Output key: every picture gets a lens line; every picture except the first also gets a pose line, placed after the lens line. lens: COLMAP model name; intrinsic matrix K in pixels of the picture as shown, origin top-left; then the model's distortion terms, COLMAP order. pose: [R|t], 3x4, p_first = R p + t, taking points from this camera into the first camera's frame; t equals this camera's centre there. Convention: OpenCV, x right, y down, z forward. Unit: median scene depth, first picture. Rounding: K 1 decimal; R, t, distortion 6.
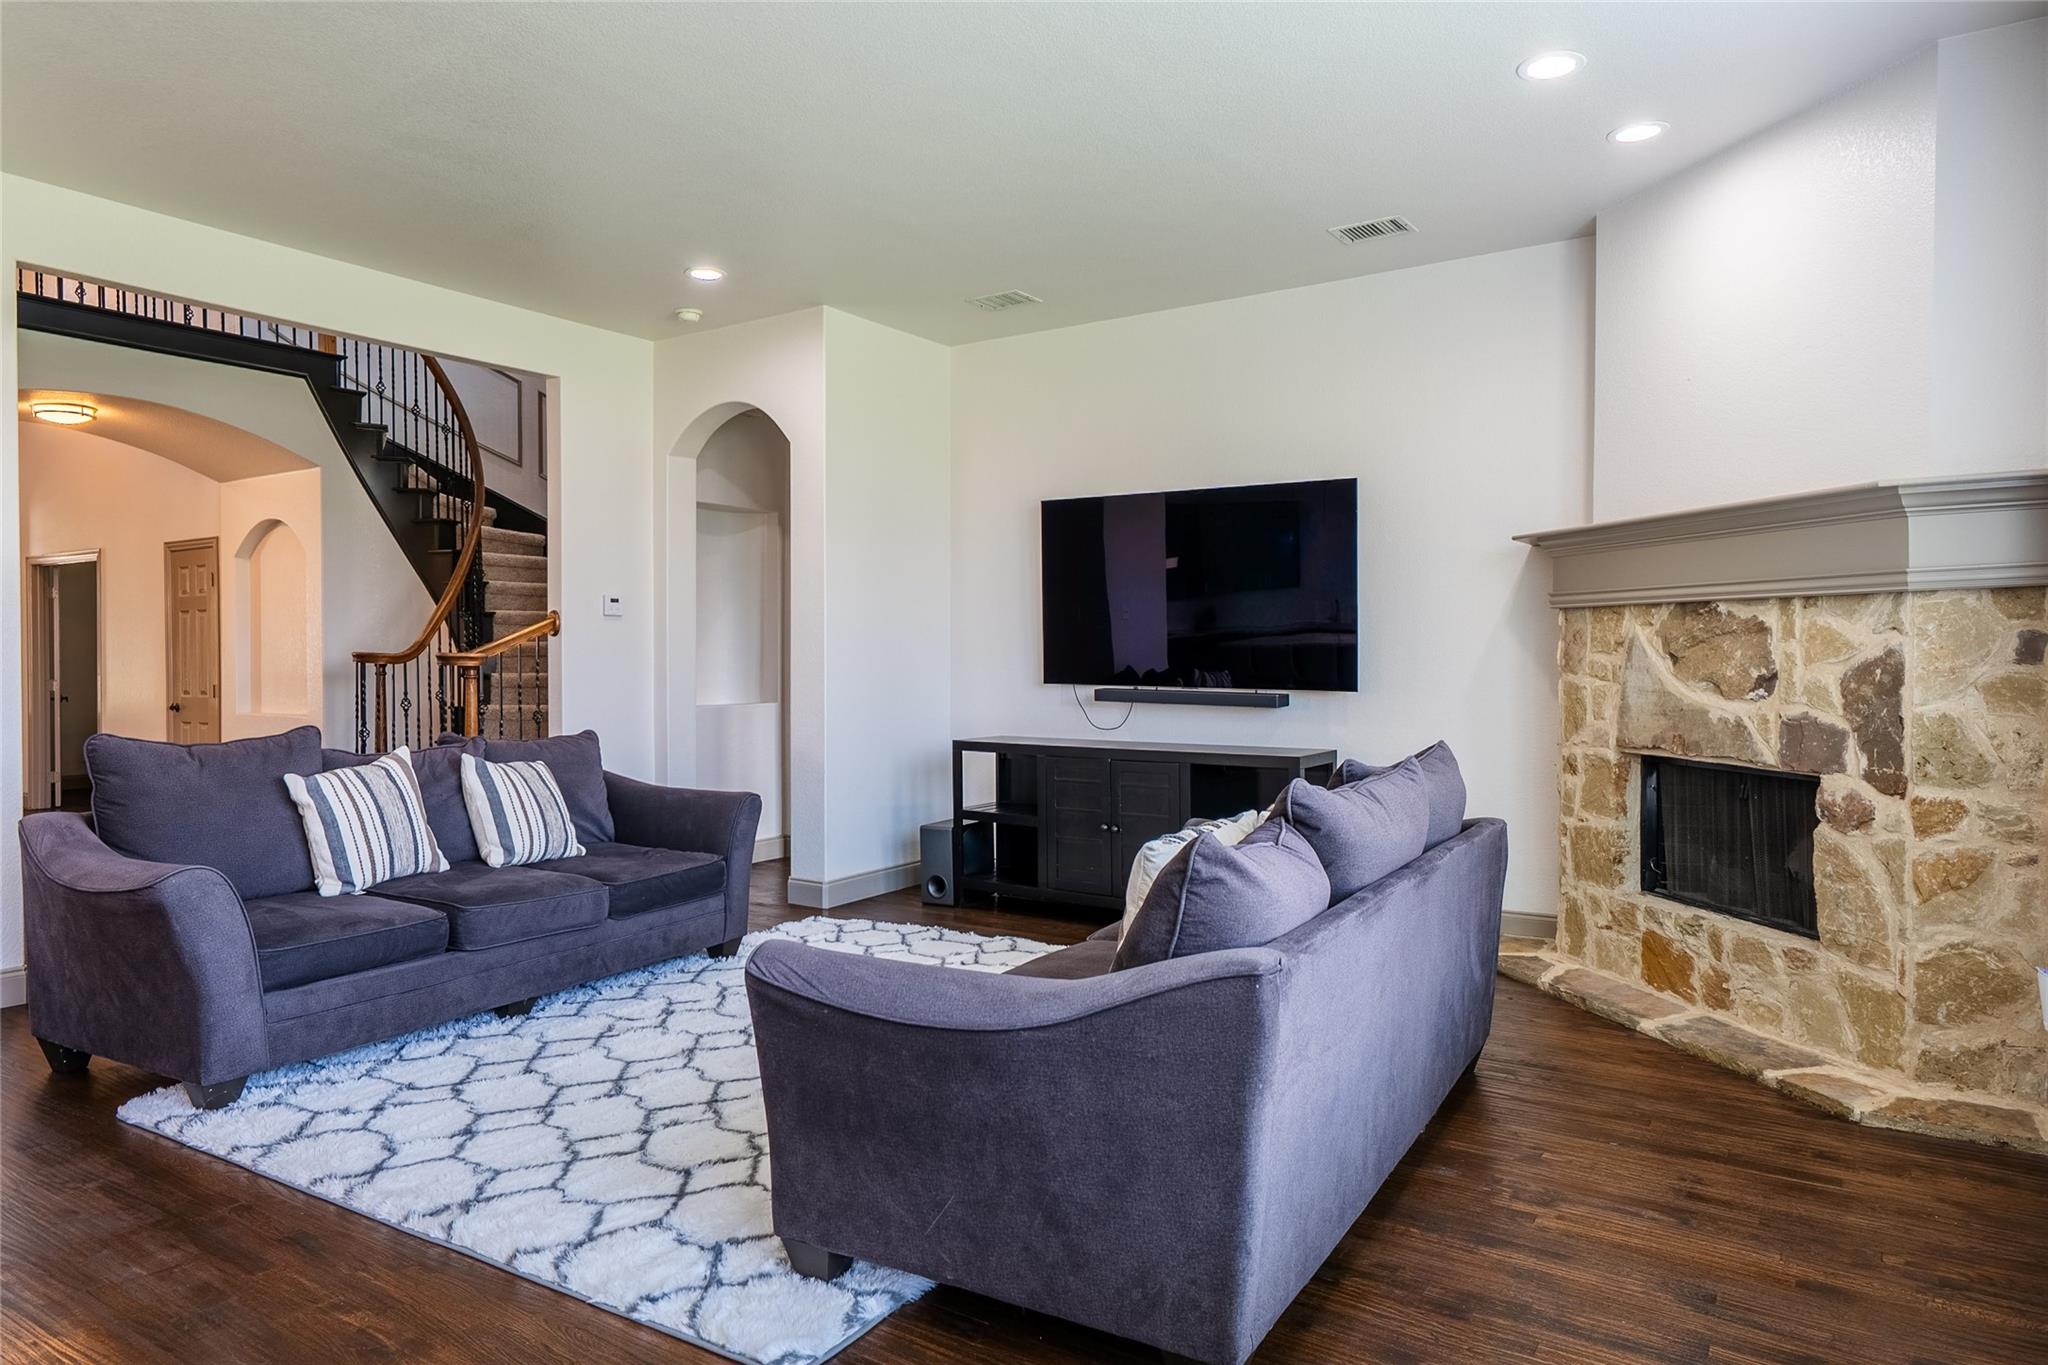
lens RADIAL K [[1274.9, 0, 992.0], [0, 1274.9, 670.5], [0, 0, 1]] dist [0.023259, -0.012992]
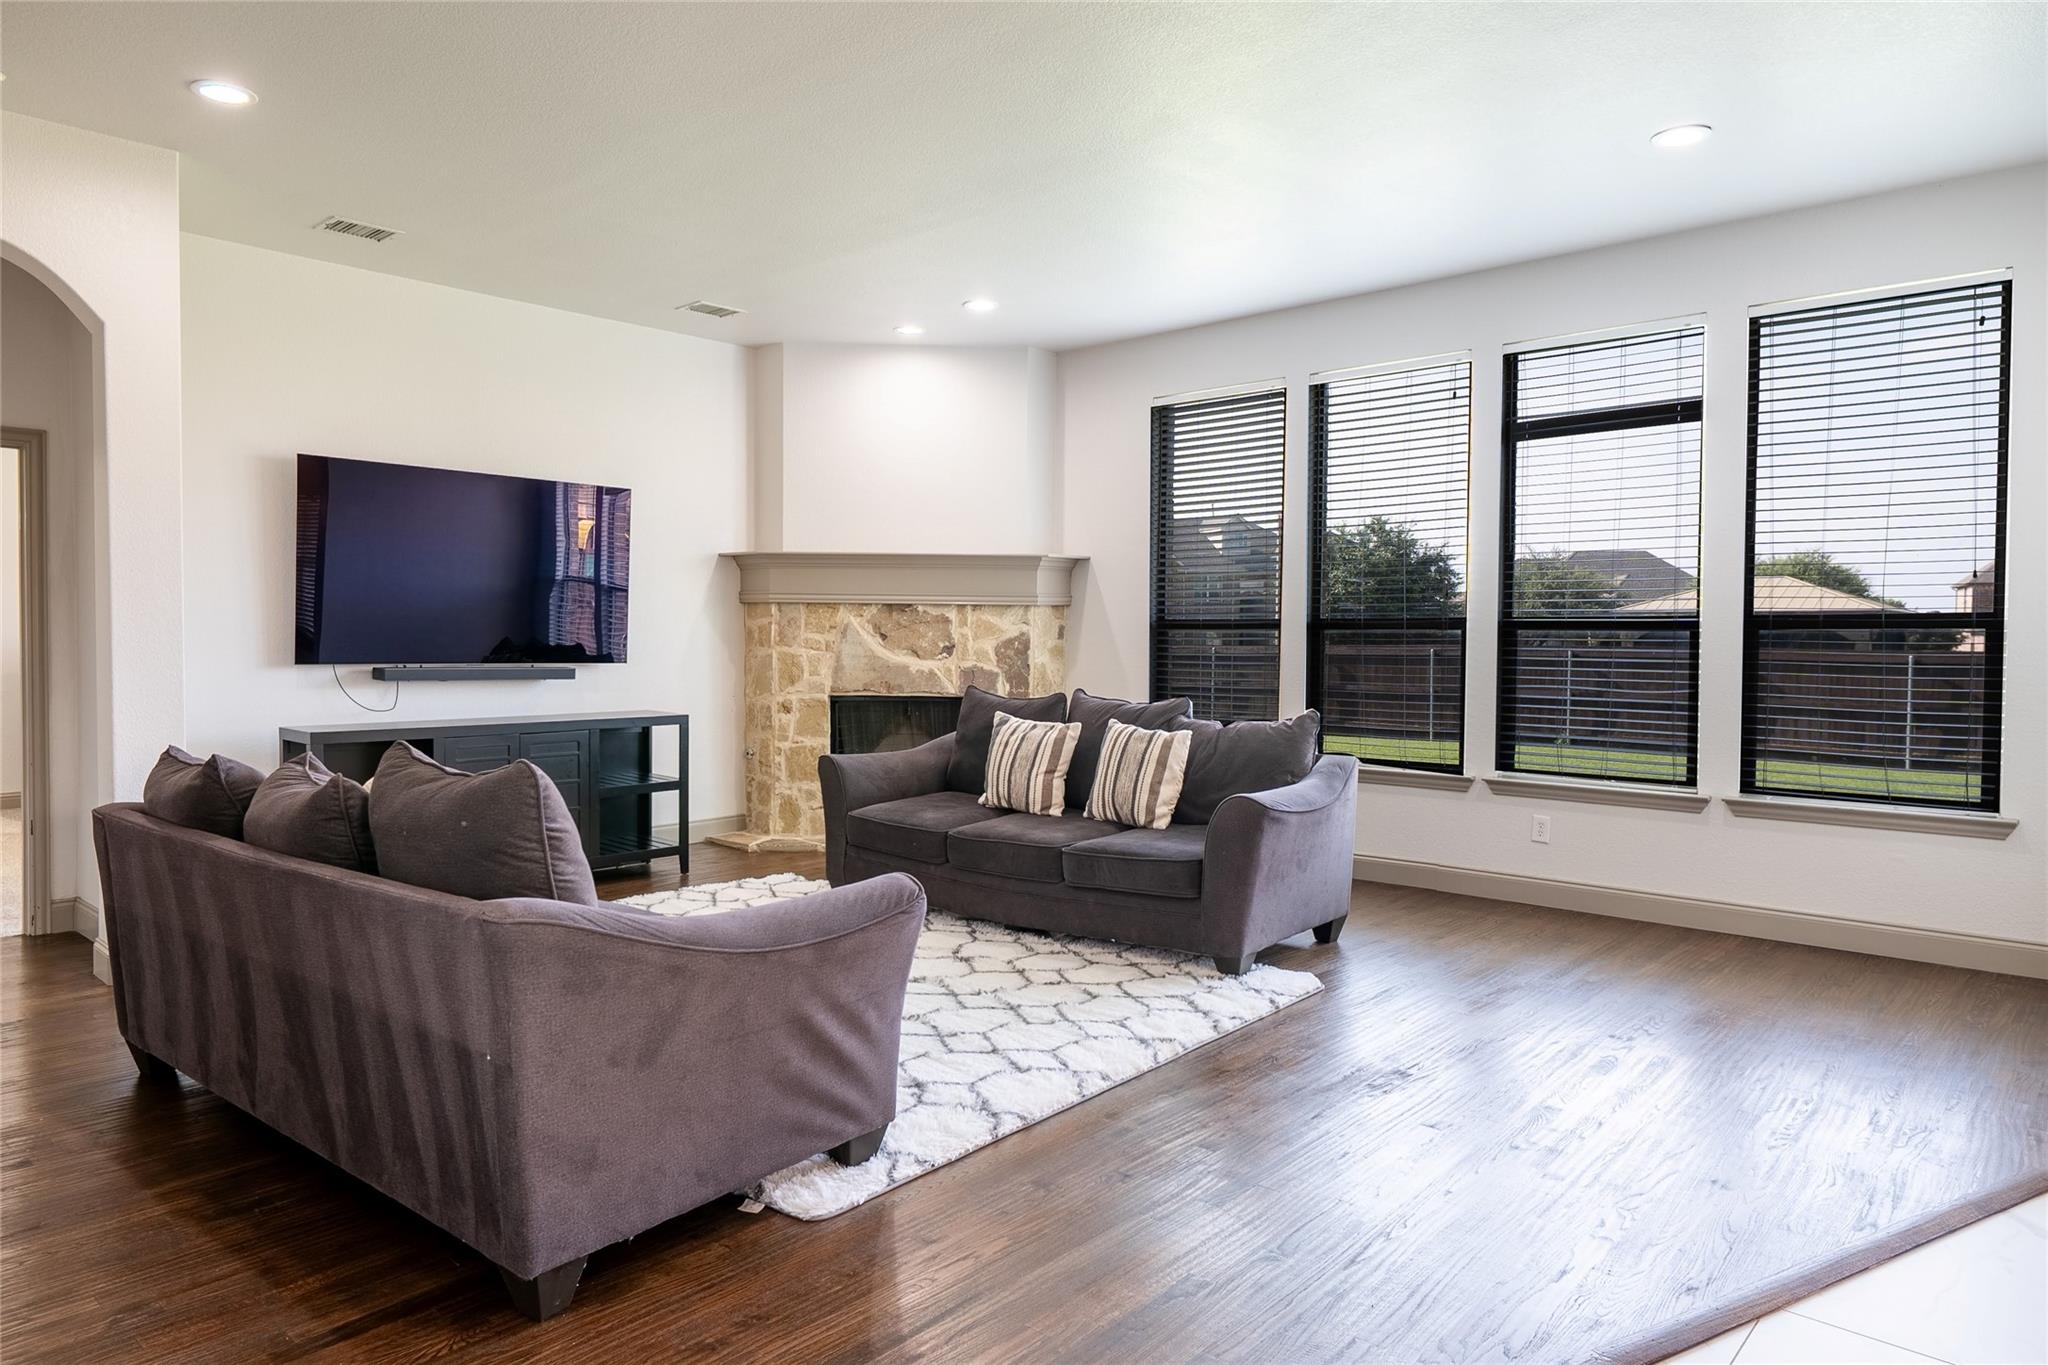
lens RADIAL K [[1274.9, 0, 992.0], [0, 1274.9, 670.5], [0, 0, 1]] dist [0.023259, -0.012992]
pose [[0.146719, -0.028690, 0.988762, -1.012025], [0.006864, 0.999585, 0.027986, -0.009764], [-0.989154, 0.002681, 0.146855, 0.550462]]
